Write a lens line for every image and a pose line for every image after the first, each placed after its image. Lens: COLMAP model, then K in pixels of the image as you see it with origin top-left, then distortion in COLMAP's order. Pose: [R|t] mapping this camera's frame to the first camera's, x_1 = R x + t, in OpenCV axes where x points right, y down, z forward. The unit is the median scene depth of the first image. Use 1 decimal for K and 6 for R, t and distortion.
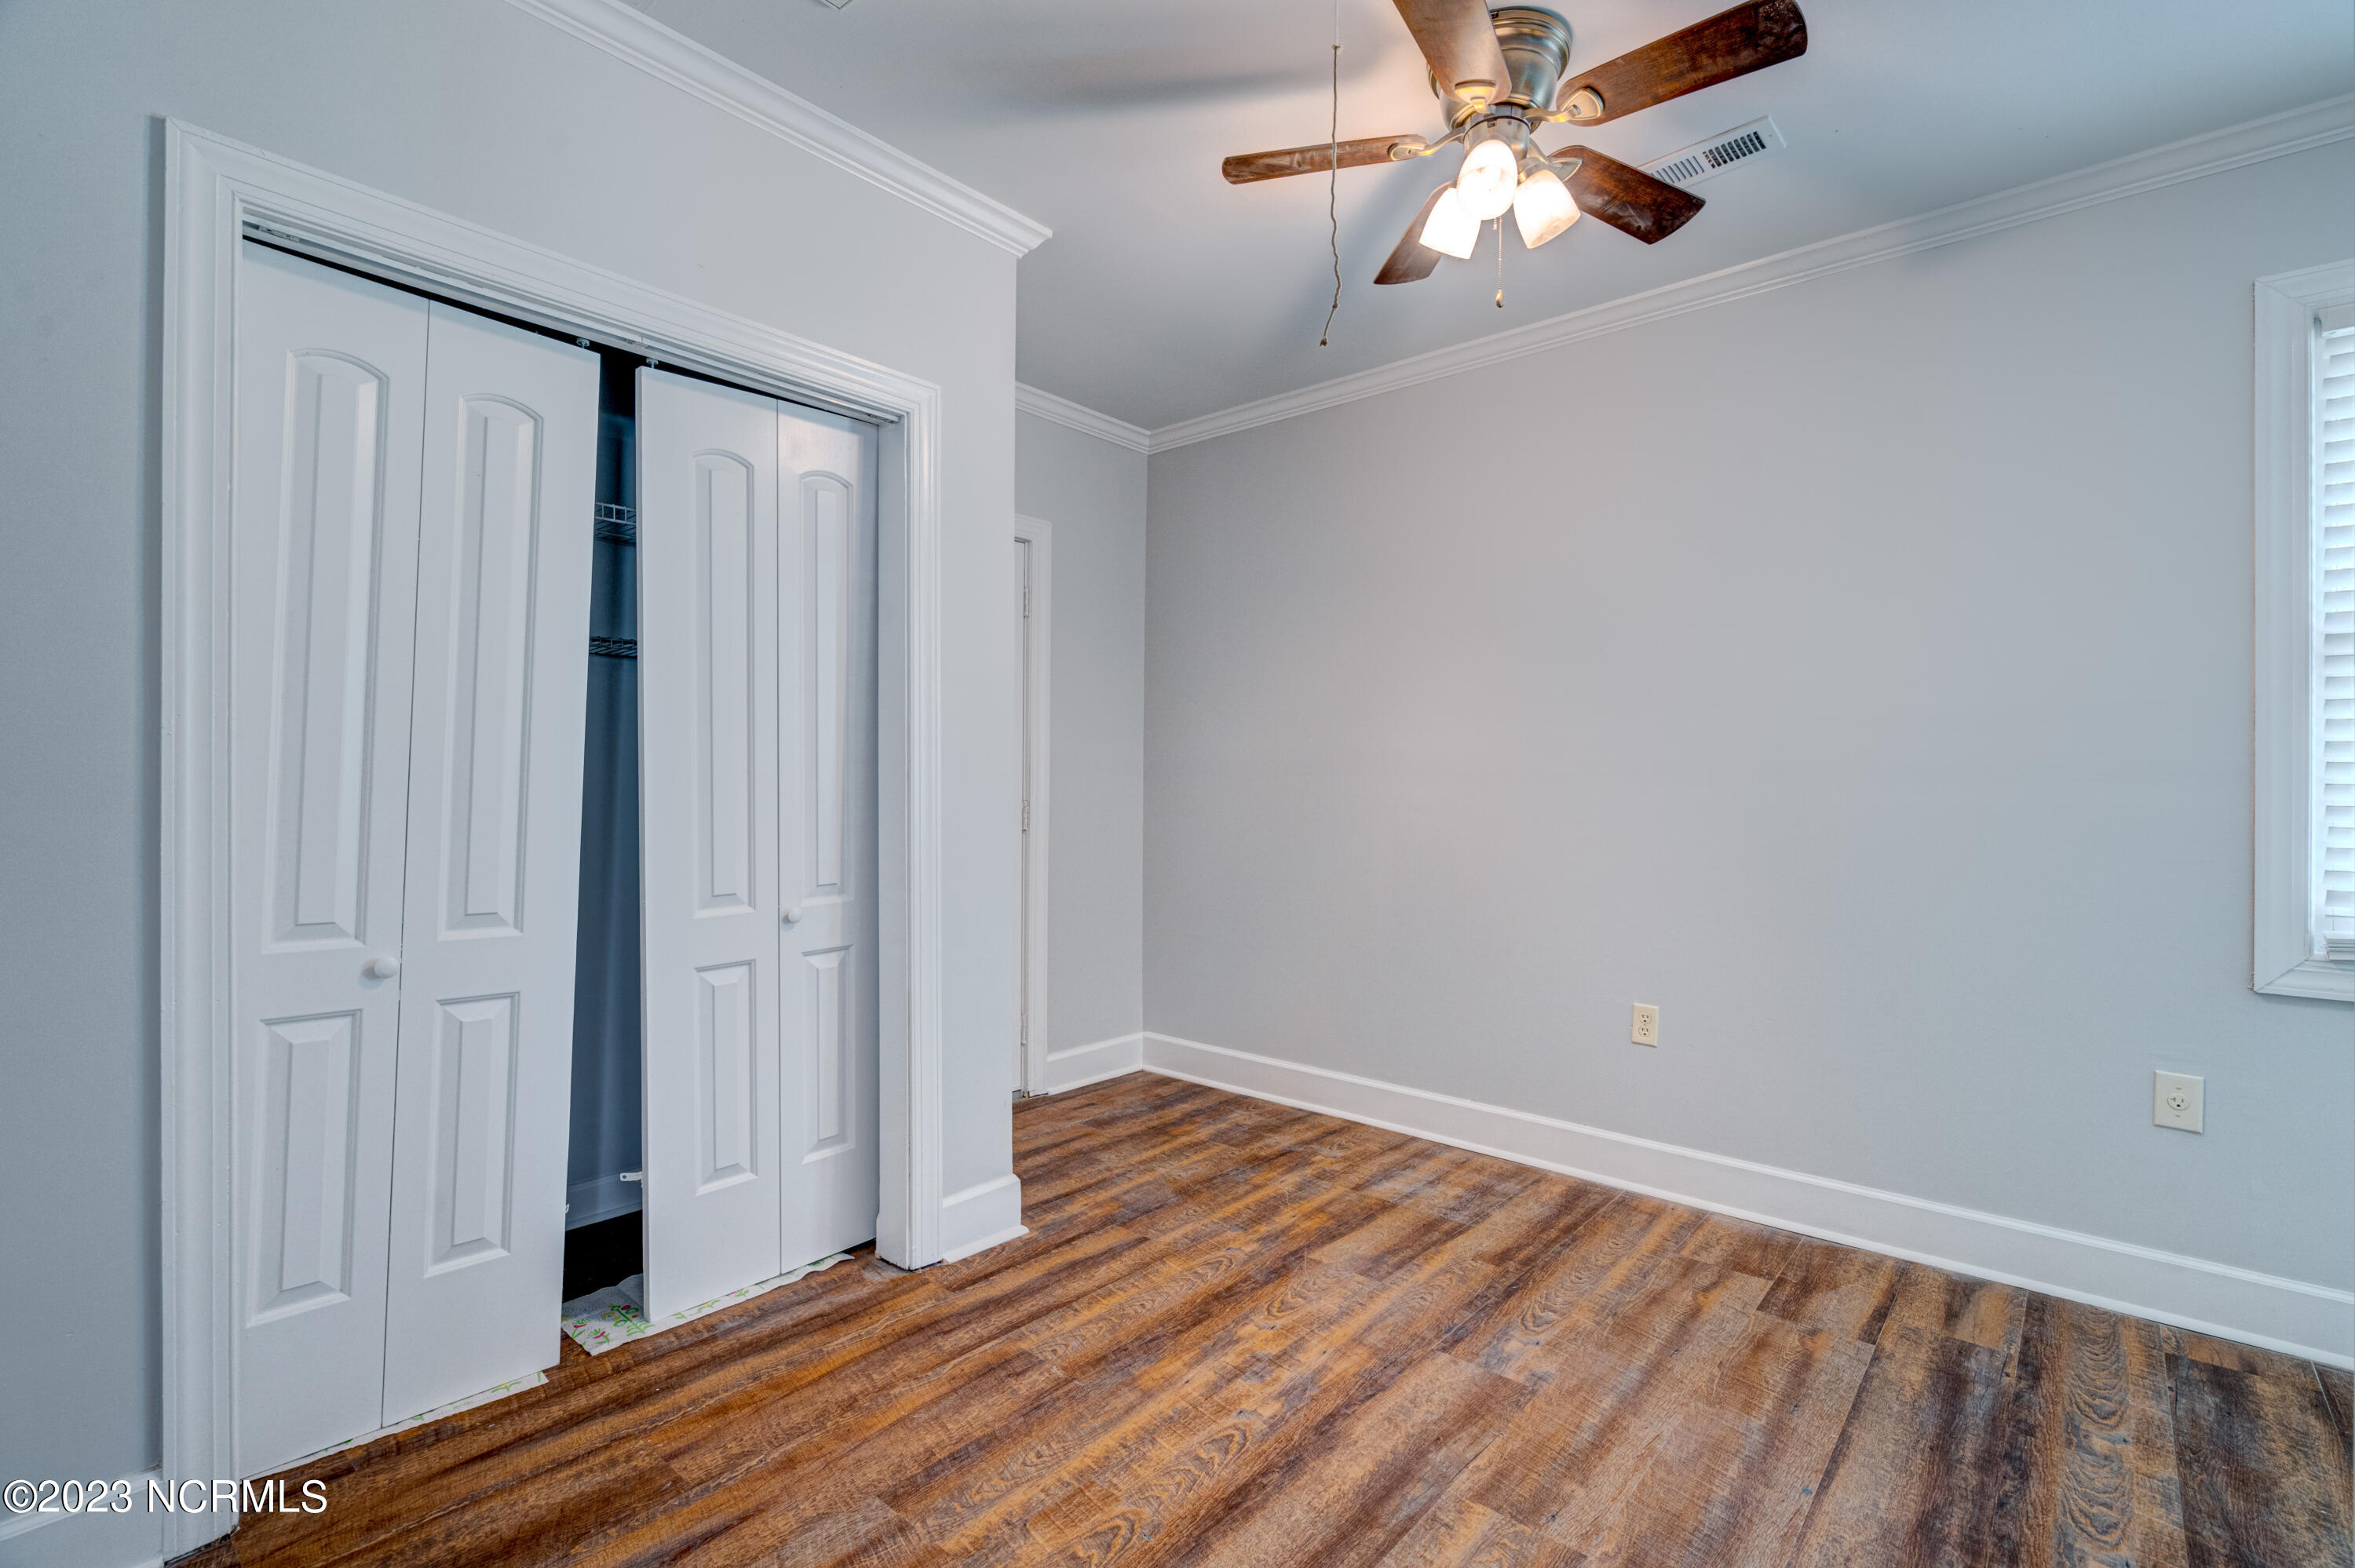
lens RADIAL K [[1081.0, 0, 1145.5], [0, 1081.0, 782.0], [0, 0, 1]] dist [-0.003639, -0.000084]
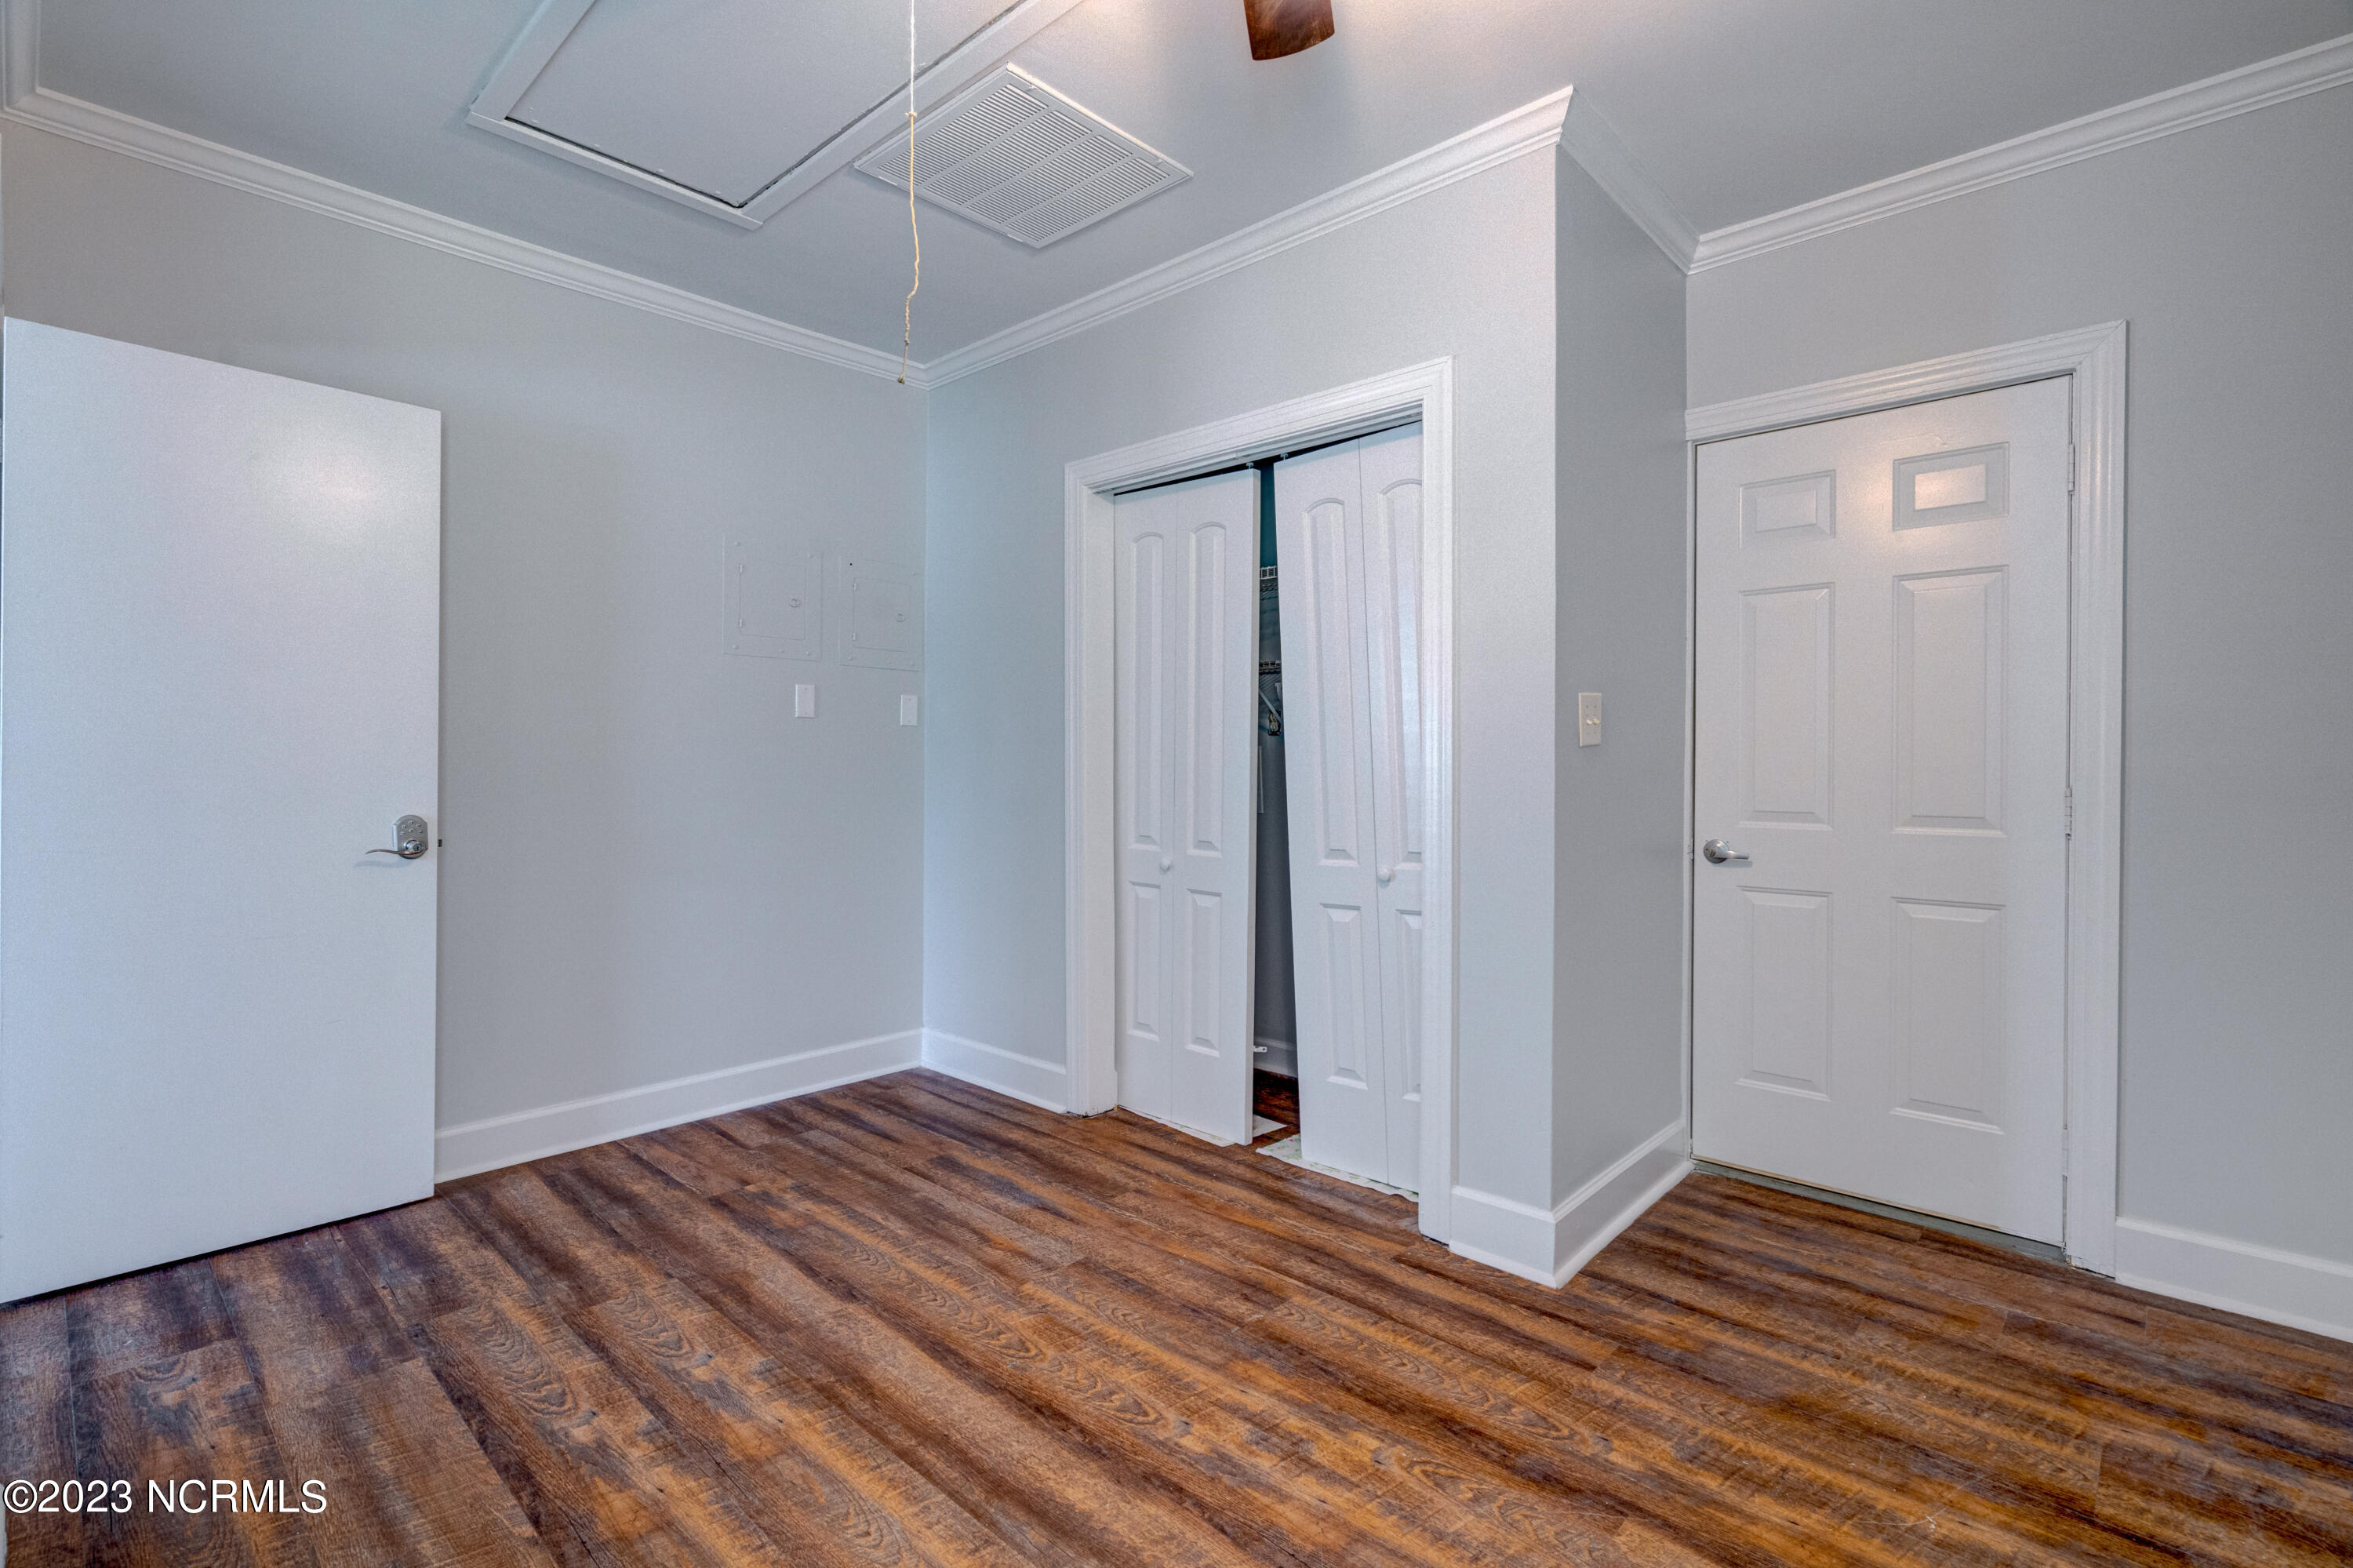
lens RADIAL K [[1068.1, 0, 1175.1], [0, 1068.1, 779.3], [0, 0, 1]] dist [-0.003084, 0.000481]
pose [[-0.026766, 0.006124, -0.999623, 0.902721], [0.001419, 0.999980, 0.006088, 0.025435], [0.999641, -0.001256, -0.026774, 0.919889]]
